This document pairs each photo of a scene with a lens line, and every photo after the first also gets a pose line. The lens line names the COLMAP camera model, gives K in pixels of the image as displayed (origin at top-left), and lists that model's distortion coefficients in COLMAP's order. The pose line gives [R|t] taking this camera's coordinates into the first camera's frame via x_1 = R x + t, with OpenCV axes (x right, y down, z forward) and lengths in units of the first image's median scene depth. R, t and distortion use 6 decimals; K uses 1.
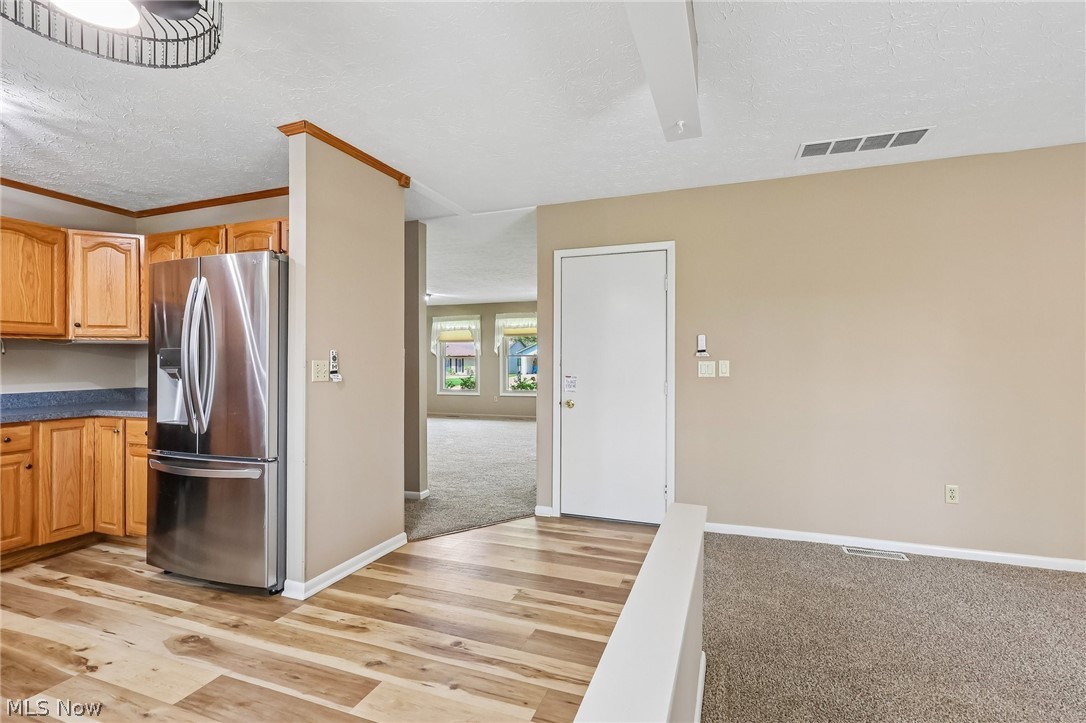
lens RADIAL K [[503.4, 0, 543.0], [0, 503.4, 361.5], [0, 0, 1]] dist [-0.000555, 0.000306]
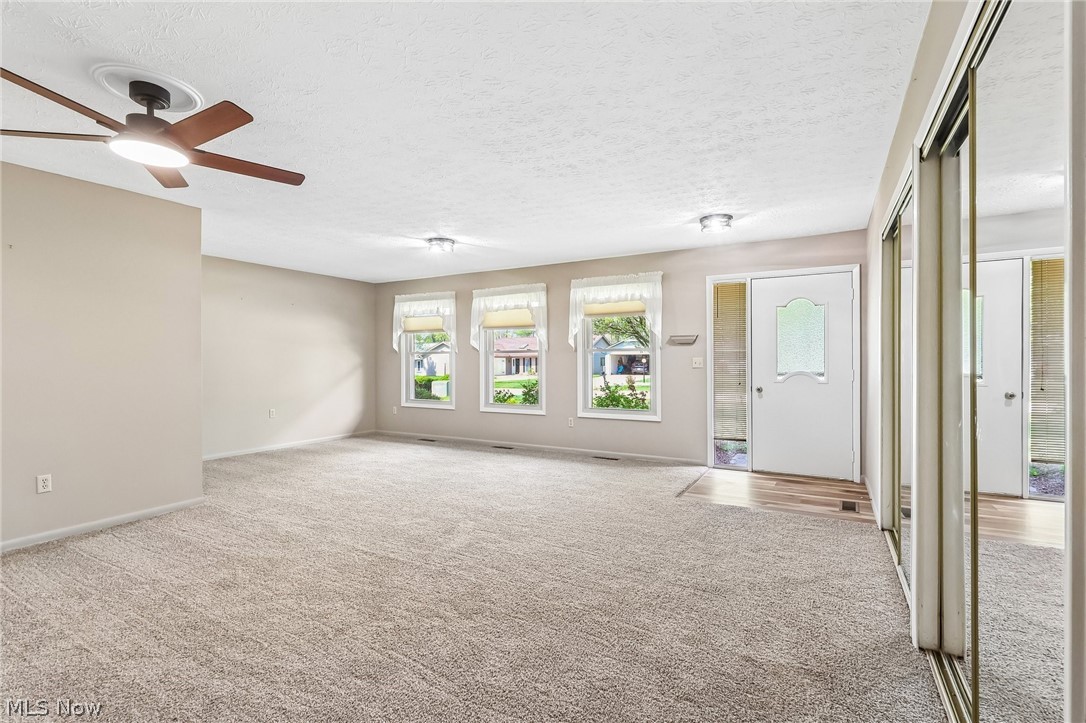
lens RADIAL K [[503.4, 0, 543.0], [0, 503.4, 361.5], [0, 0, 1]] dist [-0.000555, 0.000306]
pose [[0.986420, 0.000841, -0.164240, -0.027187], [-0.000688, 0.999999, 0.000992, 0.001428], [0.164240, -0.000866, 0.986420, 0.388937]]
